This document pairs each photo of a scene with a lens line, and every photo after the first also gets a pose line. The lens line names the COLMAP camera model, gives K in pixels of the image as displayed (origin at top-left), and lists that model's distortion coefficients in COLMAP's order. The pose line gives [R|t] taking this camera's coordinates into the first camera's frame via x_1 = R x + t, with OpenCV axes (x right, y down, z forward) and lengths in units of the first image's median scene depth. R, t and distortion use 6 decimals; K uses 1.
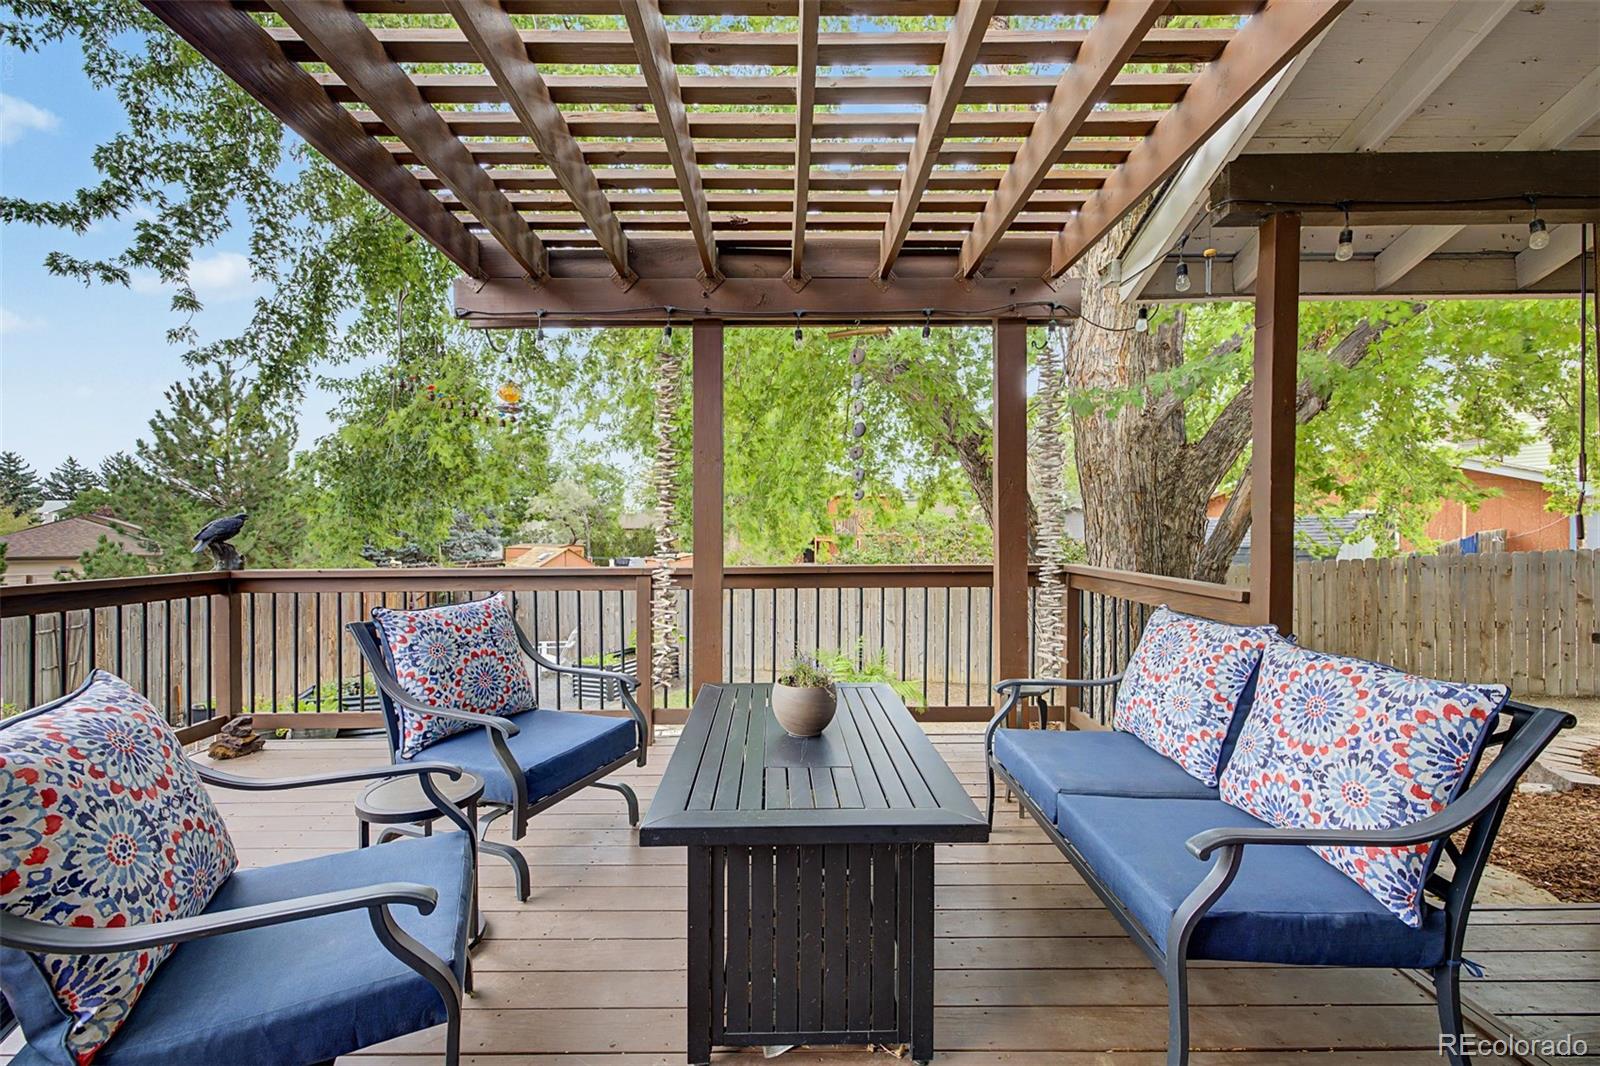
lens RADIAL K [[676.8, 0, 800.6], [0, 676.8, 536.6], [0, 0, 1]] dist [0.010995, -0.000921]
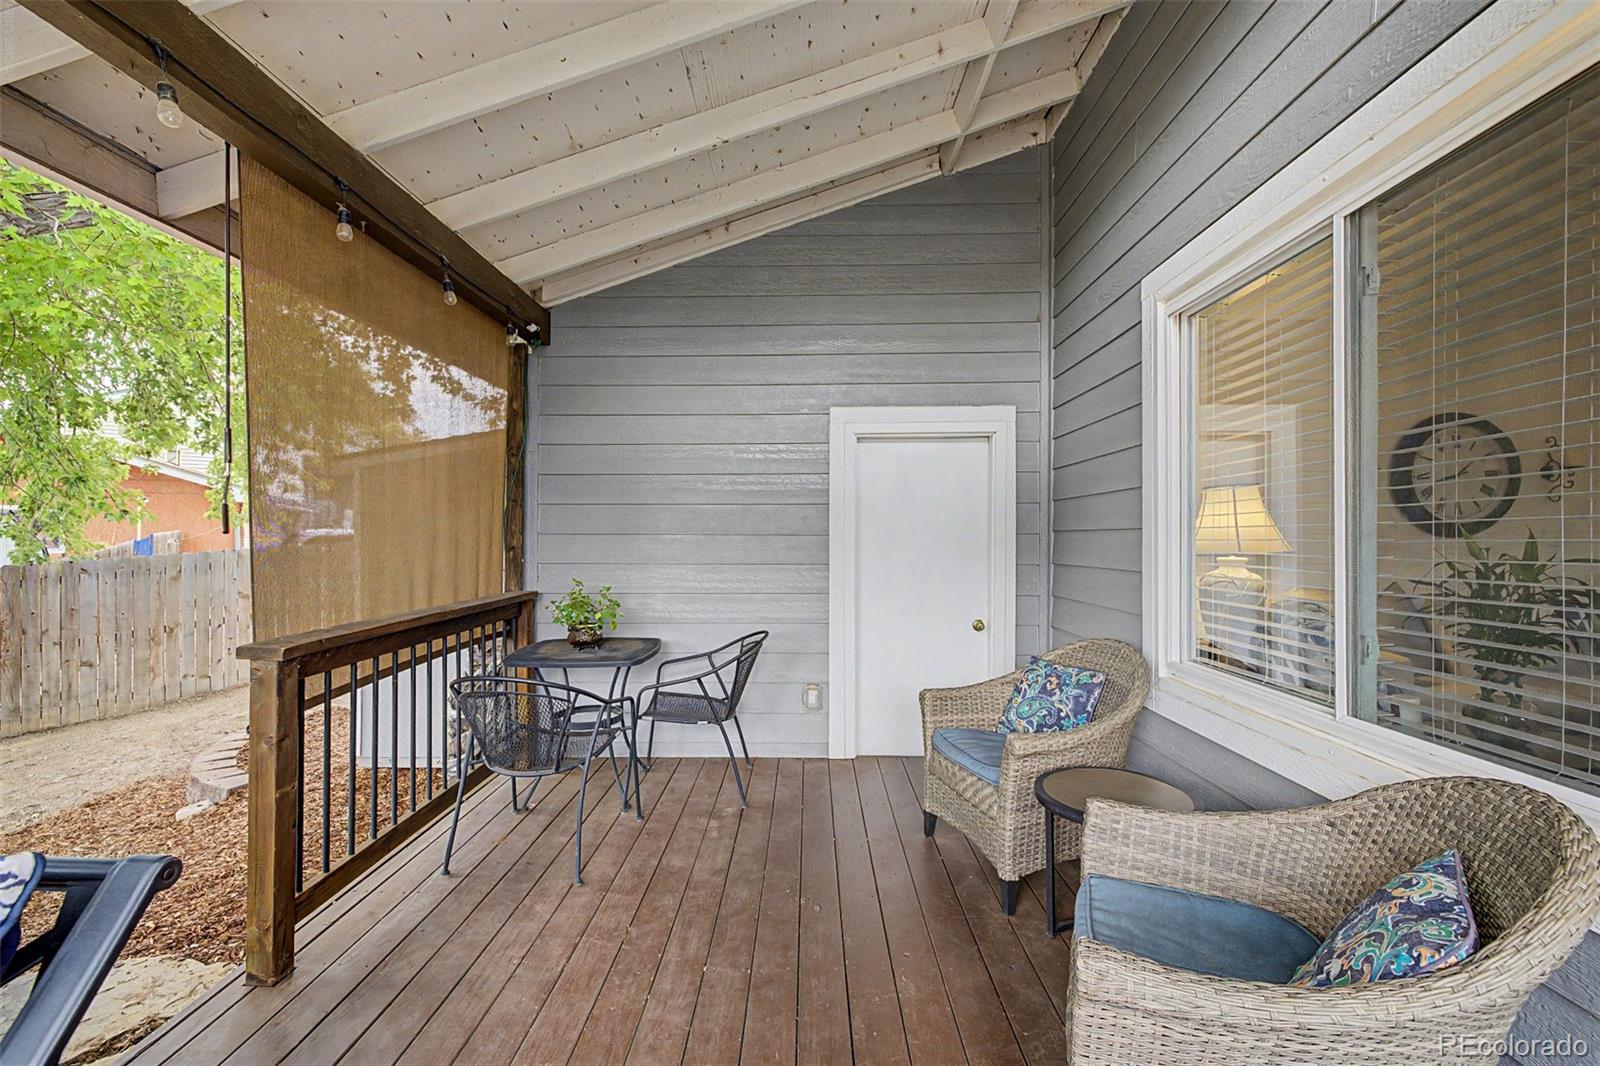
lens RADIAL K [[676.8, 0, 798.9], [0, 676.8, 535.8], [0, 0, 1]] dist [0.010995, -0.000921]
pose [[0.037557, -0.000484, 0.999294, 0.100332], [0.006499, 0.999979, 0.000240, 0.003831], [-0.999273, 0.006486, 0.037559, 0.081292]]
